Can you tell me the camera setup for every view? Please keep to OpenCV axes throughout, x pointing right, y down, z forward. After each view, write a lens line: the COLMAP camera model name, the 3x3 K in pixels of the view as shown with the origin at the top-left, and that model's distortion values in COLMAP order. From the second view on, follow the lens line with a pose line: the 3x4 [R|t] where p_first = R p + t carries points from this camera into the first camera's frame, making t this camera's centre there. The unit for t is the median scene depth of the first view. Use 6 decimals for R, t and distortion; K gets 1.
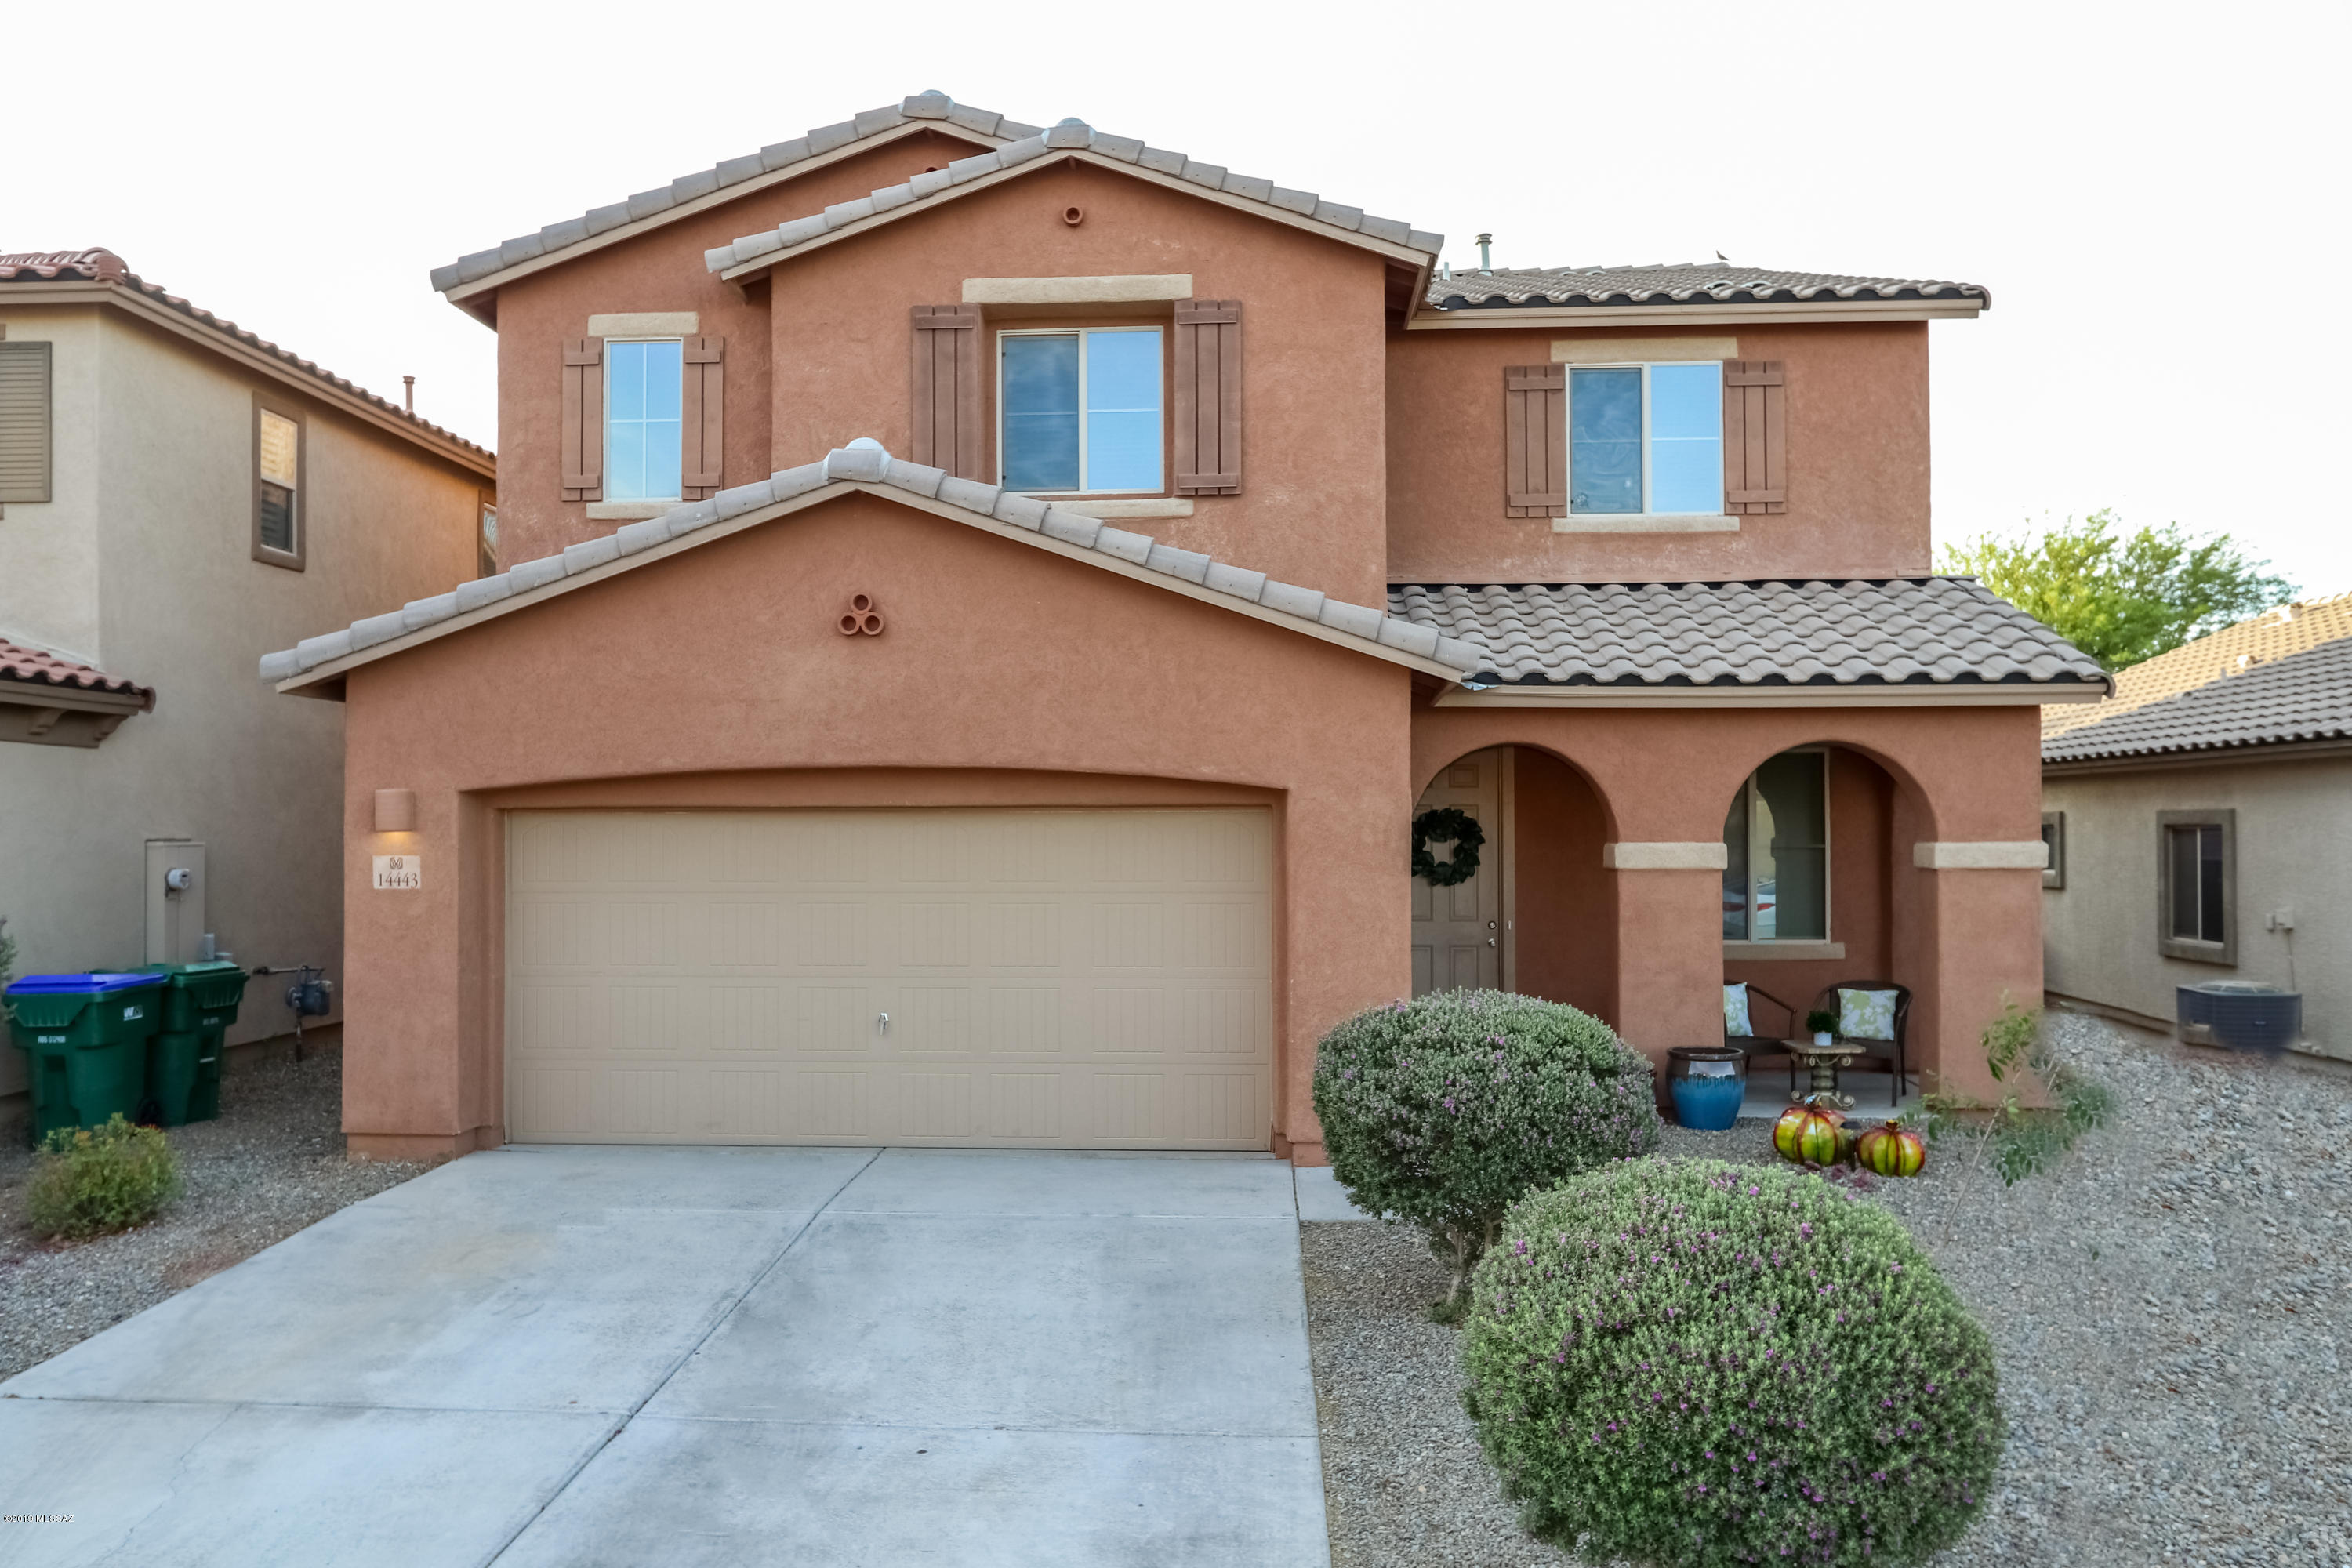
lens RADIAL K [[1706.8, 0, 1176.0], [0, 1706.8, 784.0], [0, 0, 1]] dist [-0.004269, 0.009711]
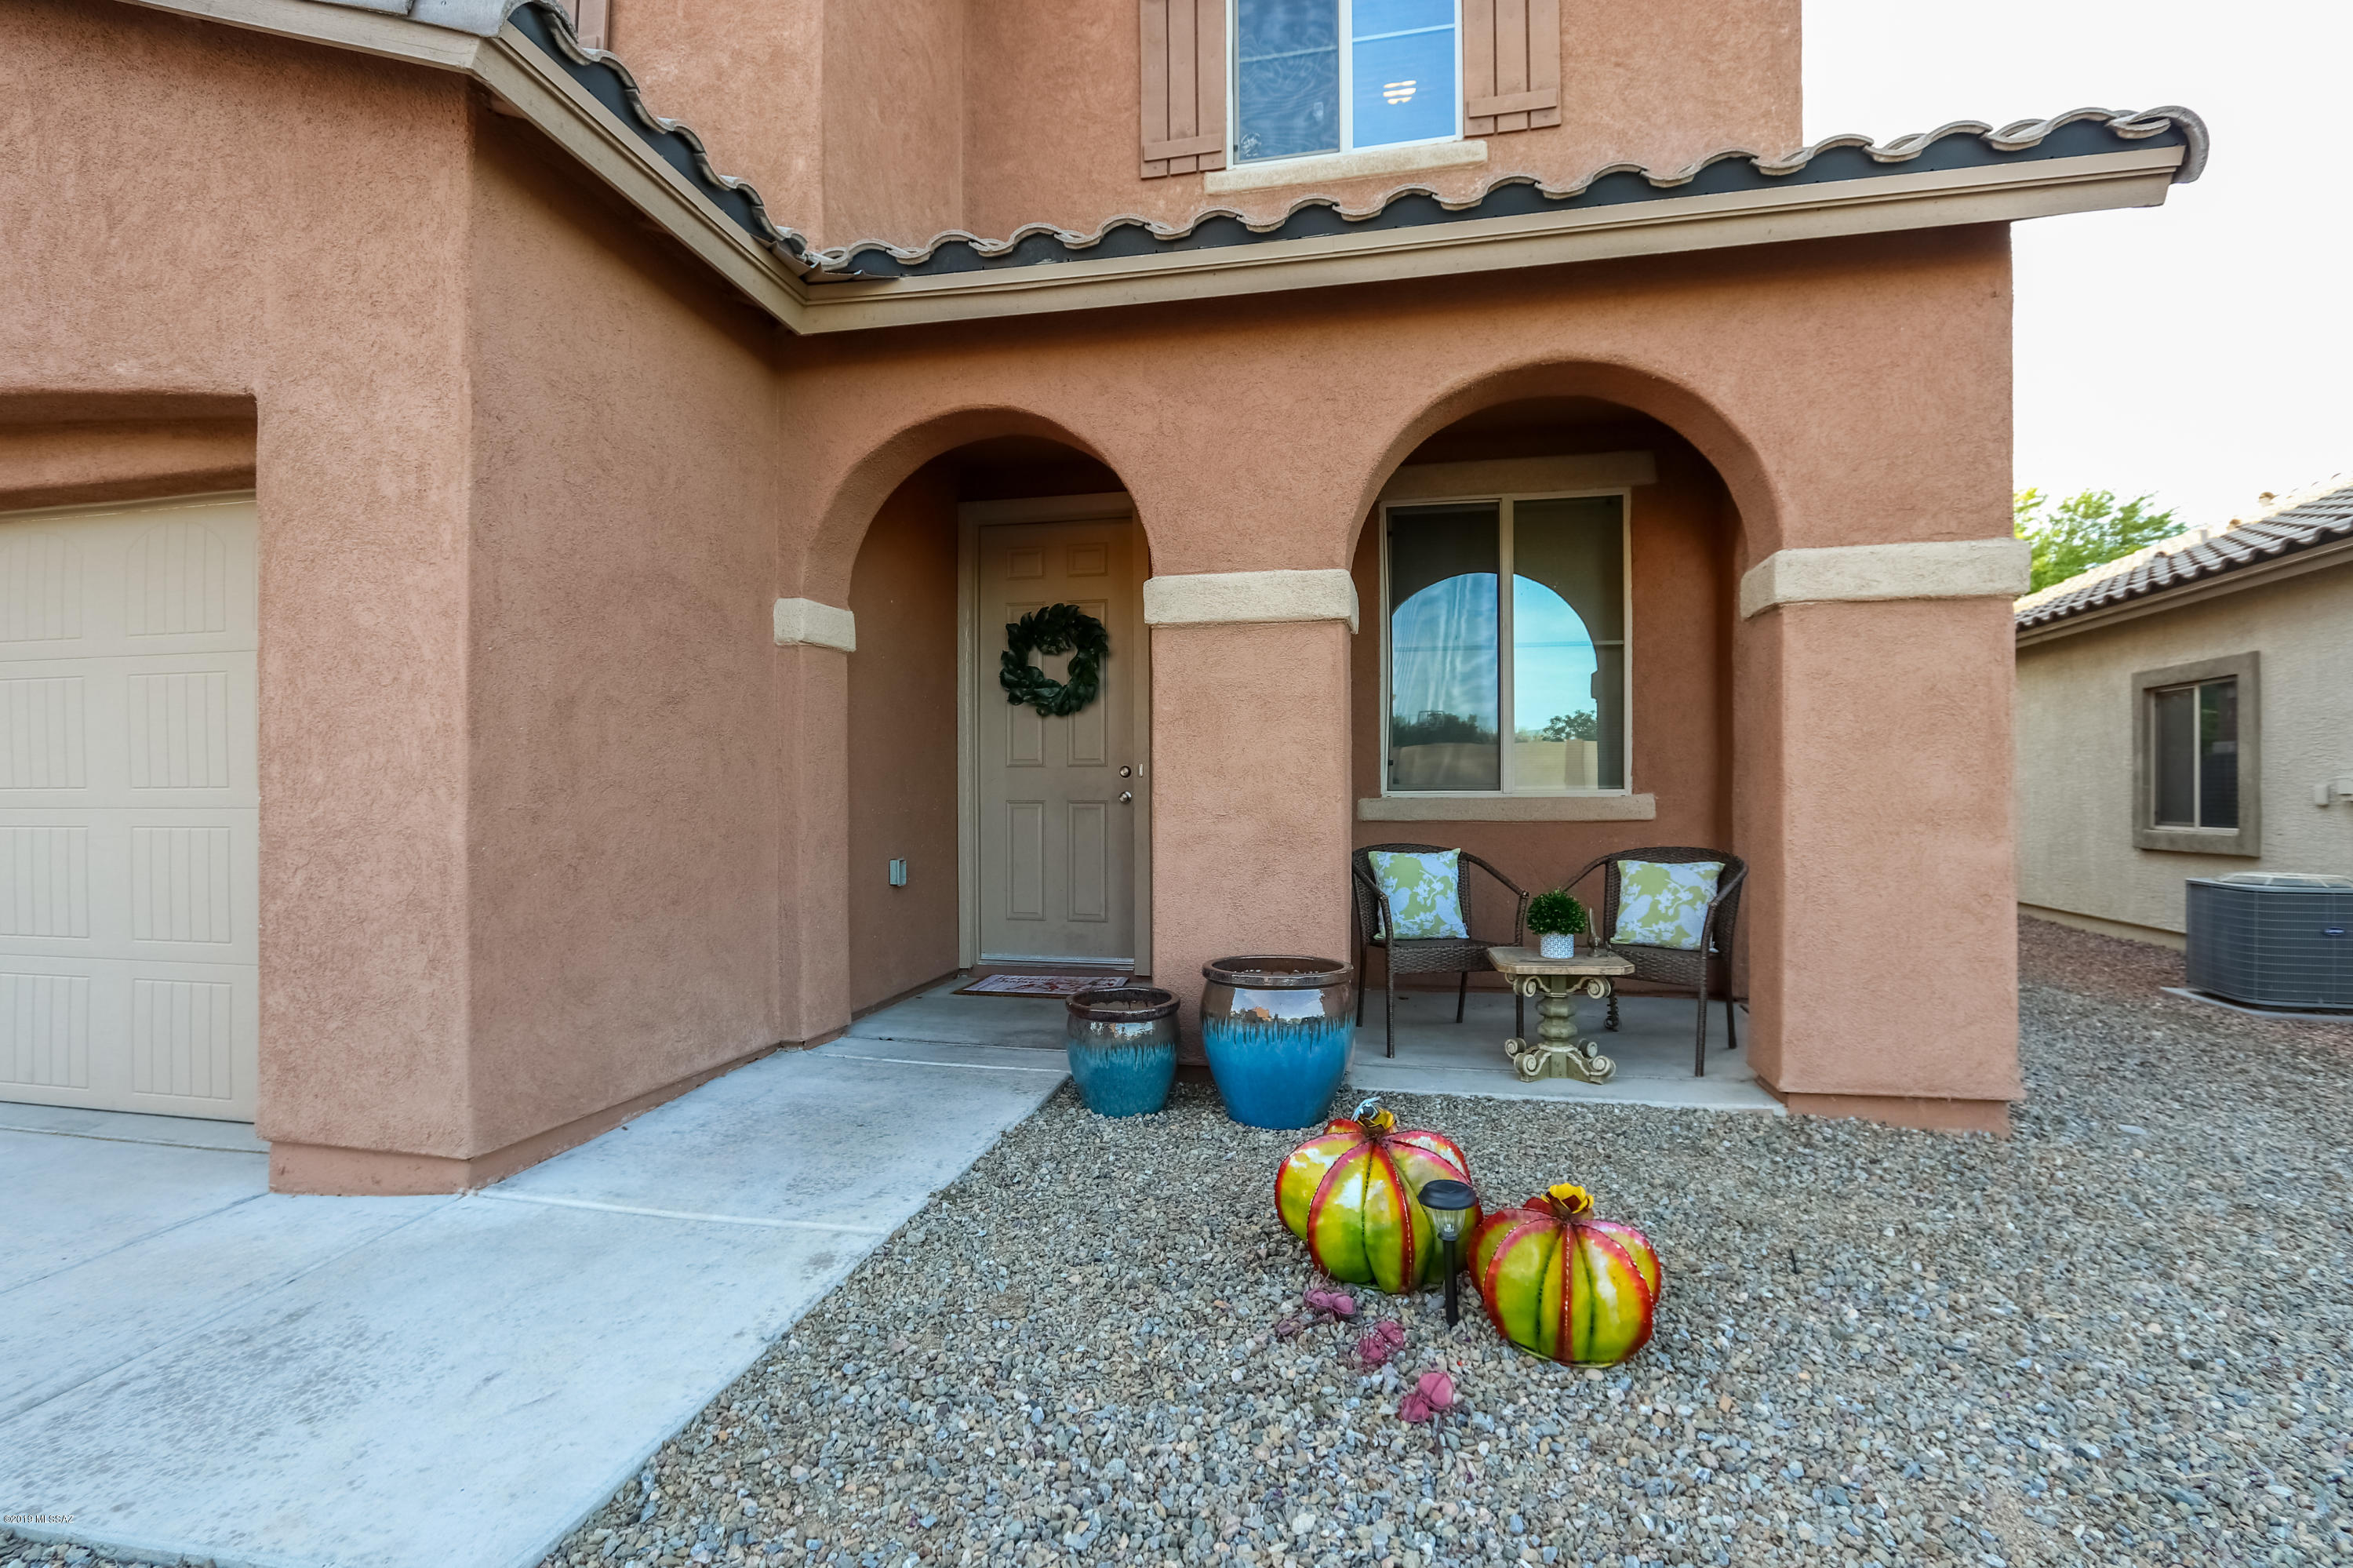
lens RADIAL K [[1092.1, 0, 1164.2], [0, 1092.1, 792.1], [0, 0, 1]] dist [-0.018511, 0.001169]
pose [[0.986348, -0.001480, -0.164668, 0.308029], [0.005013, 0.999766, 0.021040, 0.091745], [0.164598, -0.021578, 0.986125, 0.632269]]
